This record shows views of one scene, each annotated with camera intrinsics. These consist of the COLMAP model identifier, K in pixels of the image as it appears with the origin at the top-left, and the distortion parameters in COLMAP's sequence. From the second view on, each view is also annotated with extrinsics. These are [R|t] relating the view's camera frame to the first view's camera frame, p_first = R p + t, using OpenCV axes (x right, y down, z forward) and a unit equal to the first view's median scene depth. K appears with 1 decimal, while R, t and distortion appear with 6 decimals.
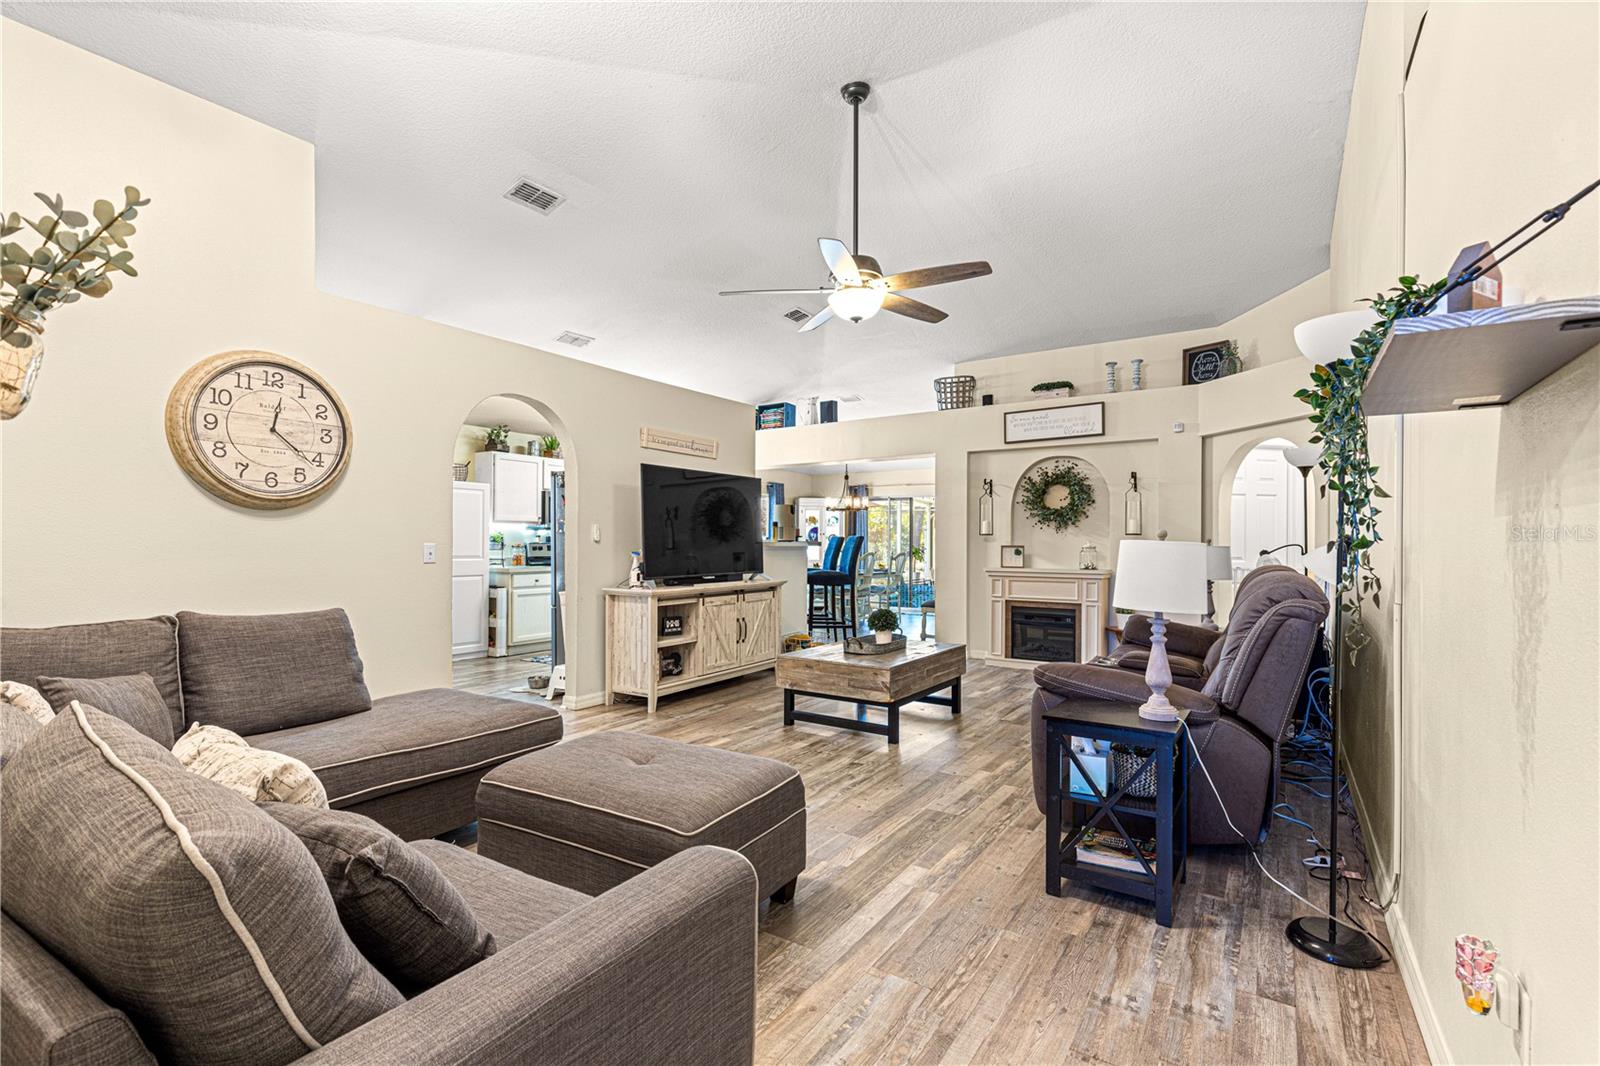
lens RADIAL K [[711.5, 0, 796.2], [0, 711.5, 541.5], [0, 0, 1]] dist [0.006674, -0.000193]
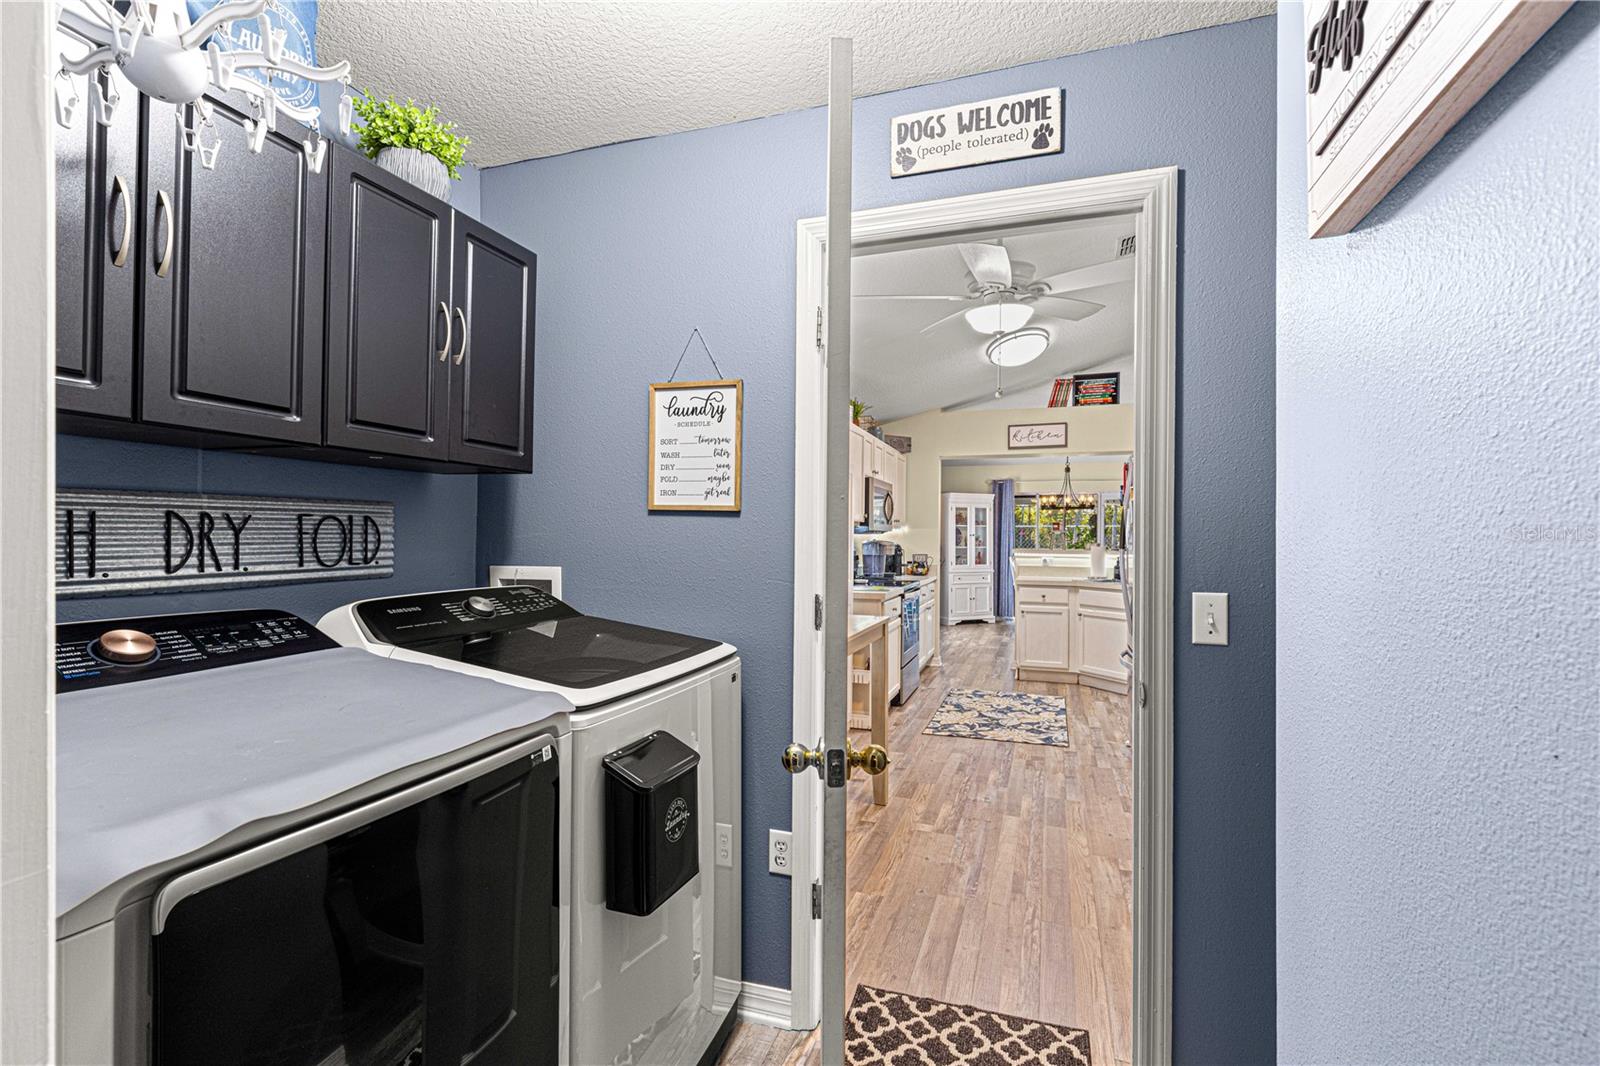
lens RADIAL K [[708.1, 0, 796.7], [0, 708.1, 529.1], [0, 0, 1]] dist [0.001314, 0.000000]
pose [[0.969129, 0.005257, 0.246498, -0.612314], [-0.001712, 0.999892, -0.014595, -0.010611], [-0.246548, 0.013722, 0.969033, 0.367836]]
